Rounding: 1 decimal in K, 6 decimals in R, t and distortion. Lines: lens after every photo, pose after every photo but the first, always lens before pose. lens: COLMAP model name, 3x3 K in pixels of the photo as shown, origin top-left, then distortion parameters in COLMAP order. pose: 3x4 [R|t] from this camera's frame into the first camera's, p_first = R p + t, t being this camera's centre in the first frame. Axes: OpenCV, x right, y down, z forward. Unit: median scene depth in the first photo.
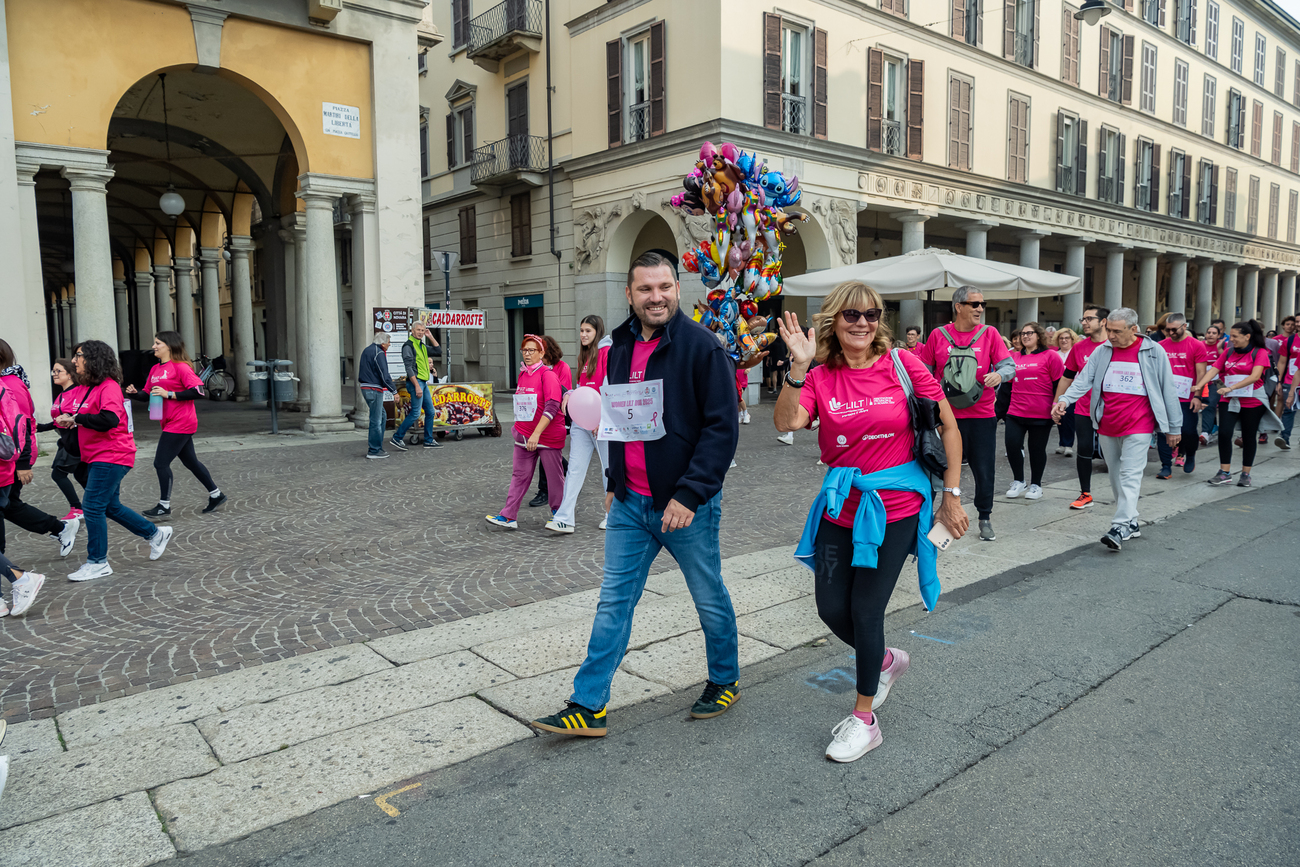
lens RADIAL K [[891.8, 0, 647.4], [0, 891.8, 433.0], [0, 0, 1]] dist [-0.038145, 0.011133]
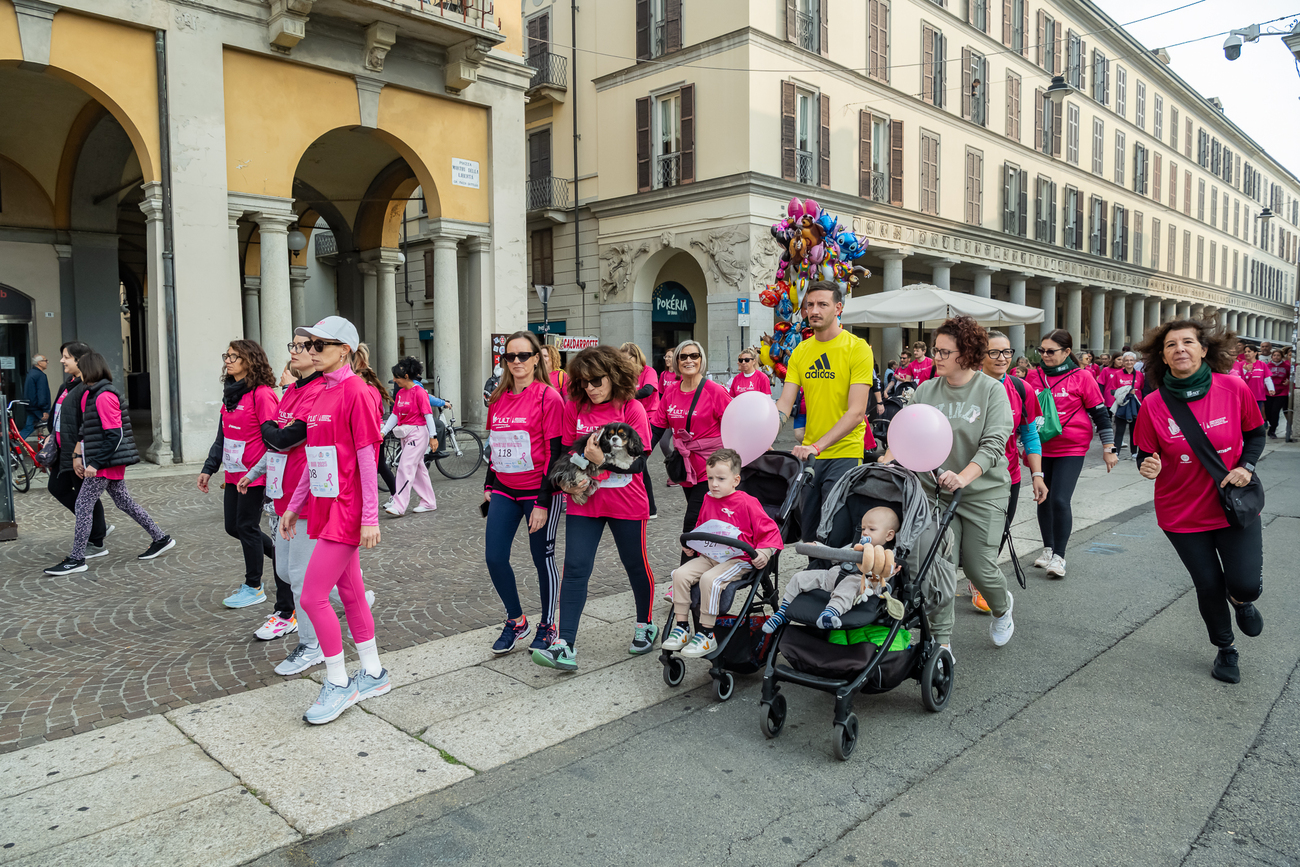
lens RADIAL K [[891.8, 0, 651.9], [0, 891.8, 432.8], [0, 0, 1]] dist [-0.038145, 0.011133]
pose [[0.994691, -0.007949, 0.102598, -0.144430], [0.010673, 0.999604, -0.026030, 0.013282], [-0.102350, 0.026987, 0.994382, -0.113519]]
